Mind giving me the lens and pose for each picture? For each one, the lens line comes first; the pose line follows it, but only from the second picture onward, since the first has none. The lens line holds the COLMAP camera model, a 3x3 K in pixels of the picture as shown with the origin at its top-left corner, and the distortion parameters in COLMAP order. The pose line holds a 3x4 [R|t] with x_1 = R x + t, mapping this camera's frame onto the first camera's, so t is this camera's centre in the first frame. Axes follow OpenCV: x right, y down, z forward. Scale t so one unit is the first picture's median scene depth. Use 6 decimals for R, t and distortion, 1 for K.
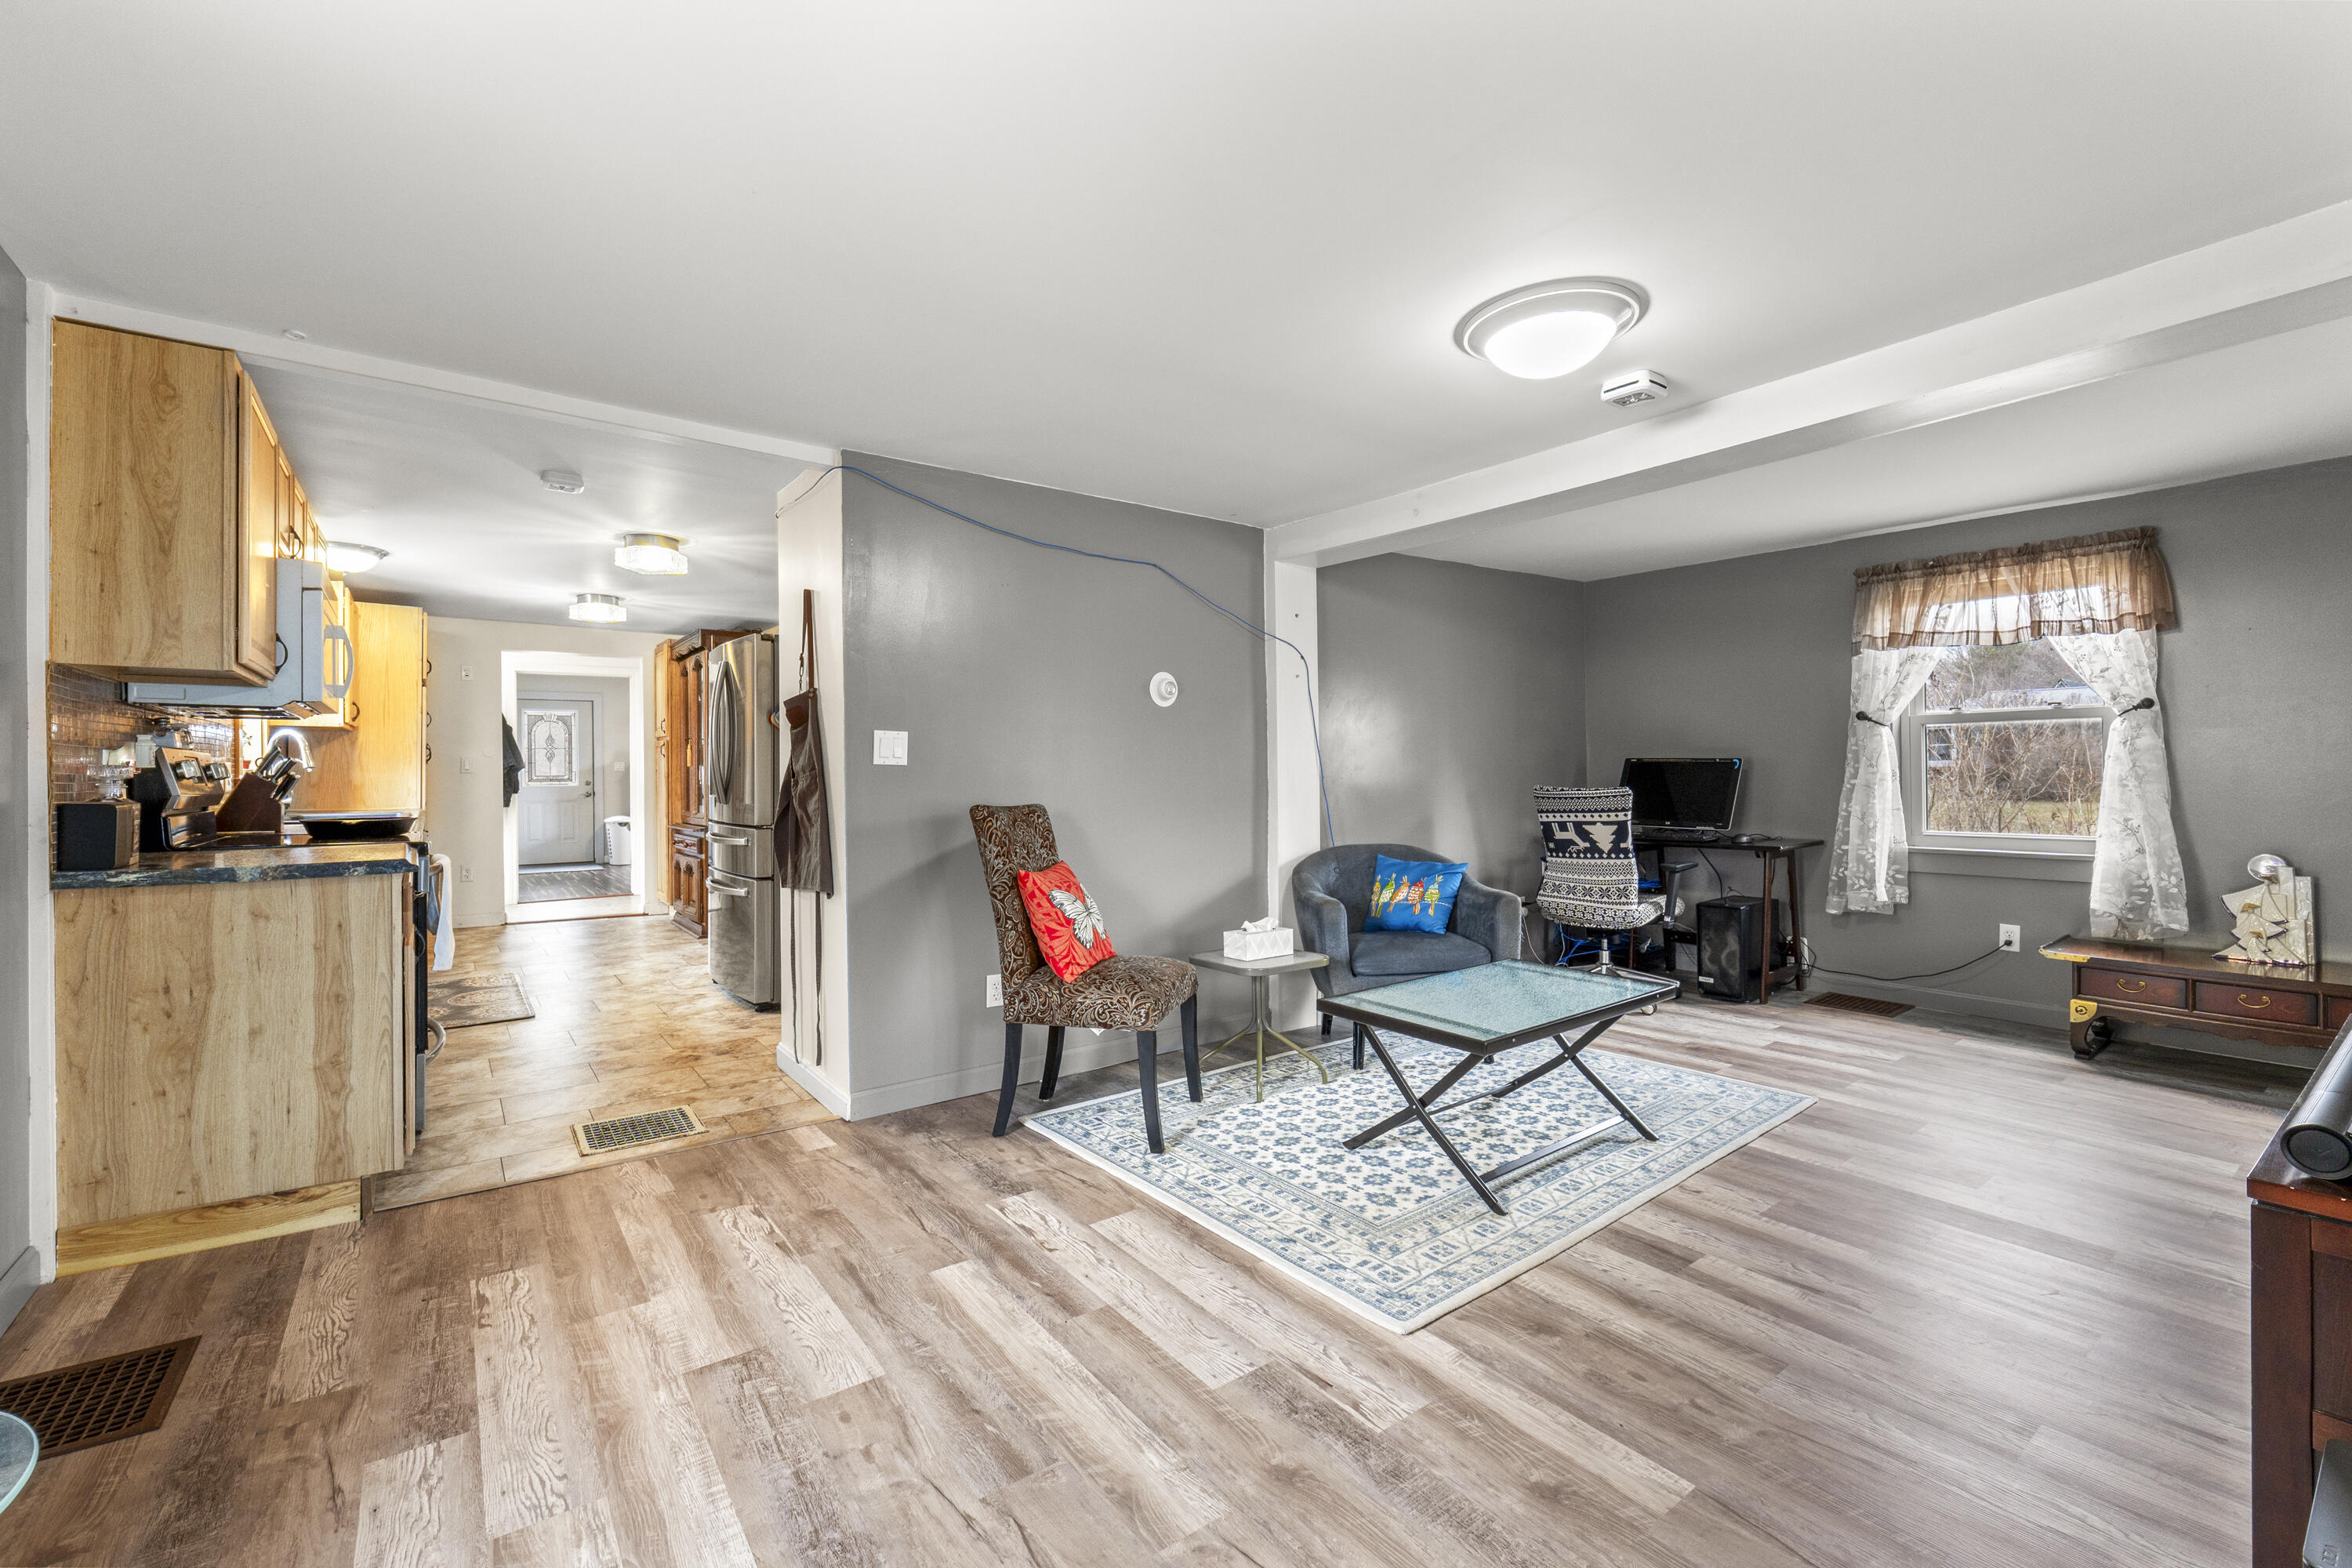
lens RADIAL K [[983.8, 0, 1172.8], [0, 983.8, 777.6], [0, 0, 1]] dist [-0.002649, 0.000175]
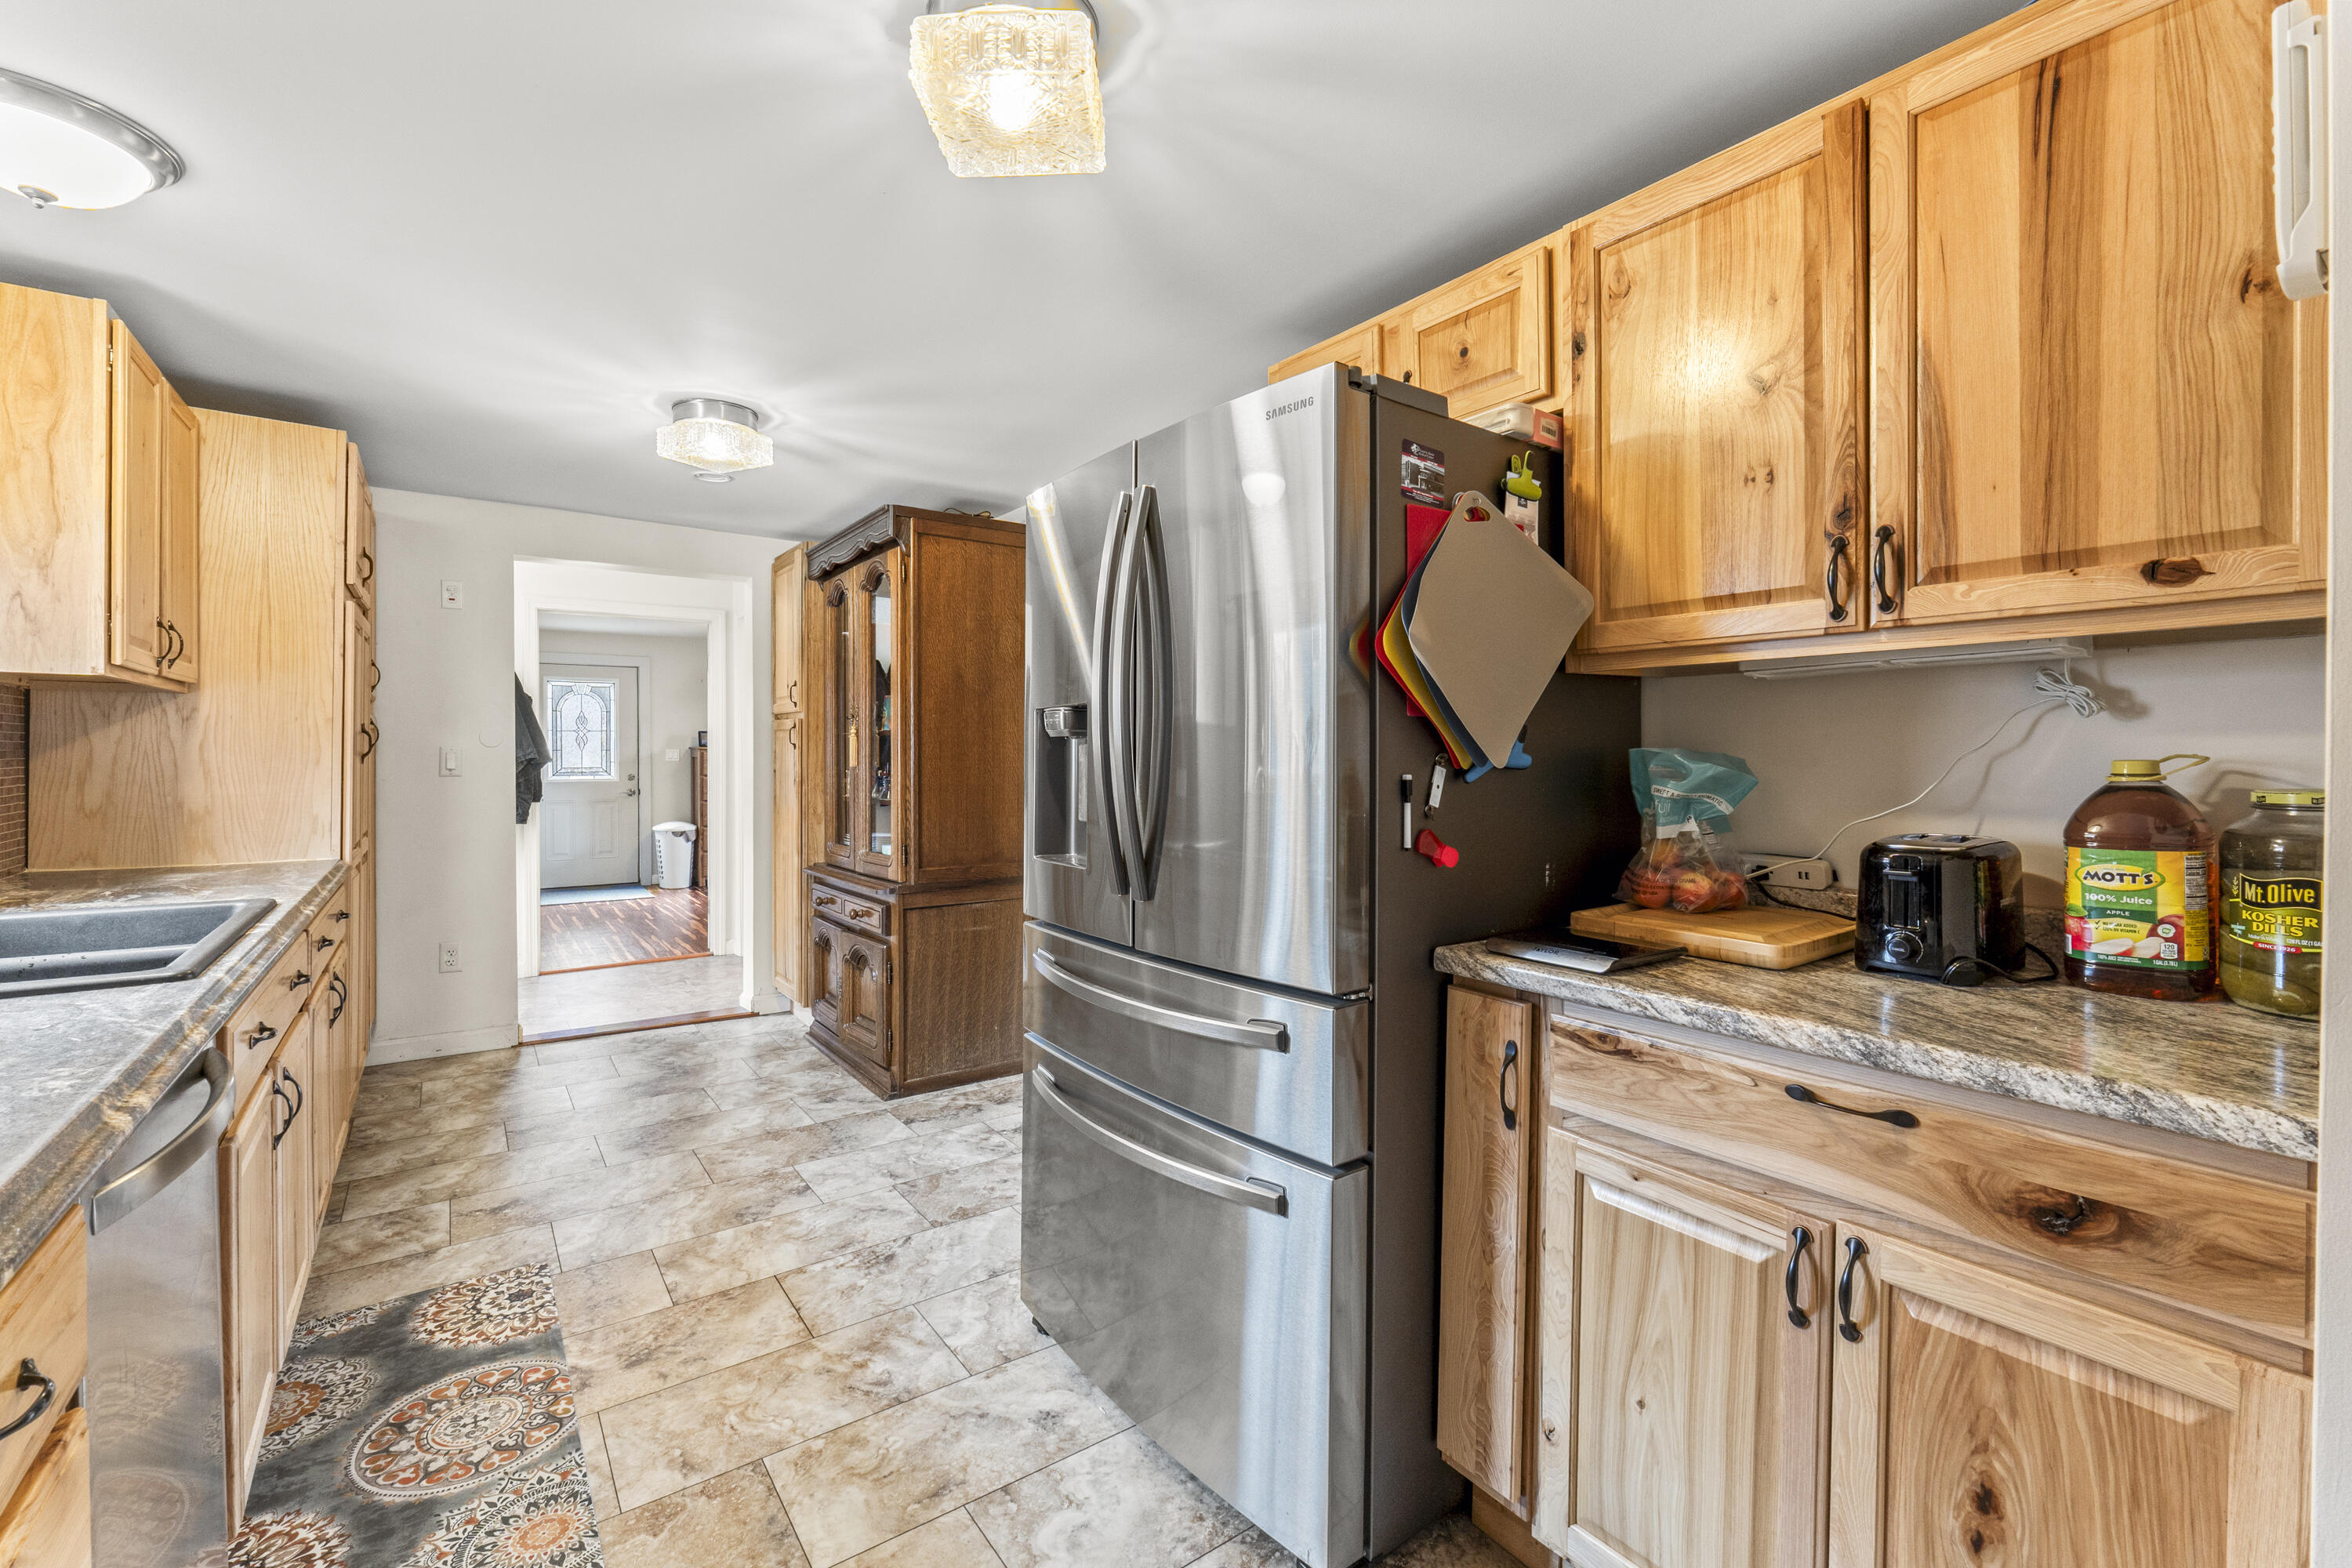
lens RADIAL K [[992.1, 0, 1181.1], [0, 992.1, 767.0], [0, 0, 1]] dist [-0.004124, -0.000689]
pose [[0.999915, 0.007078, -0.010939, -0.377780], [-0.007040, 0.999969, 0.003505, -0.018136], [0.010963, -0.003427, 0.999934, 0.561145]]
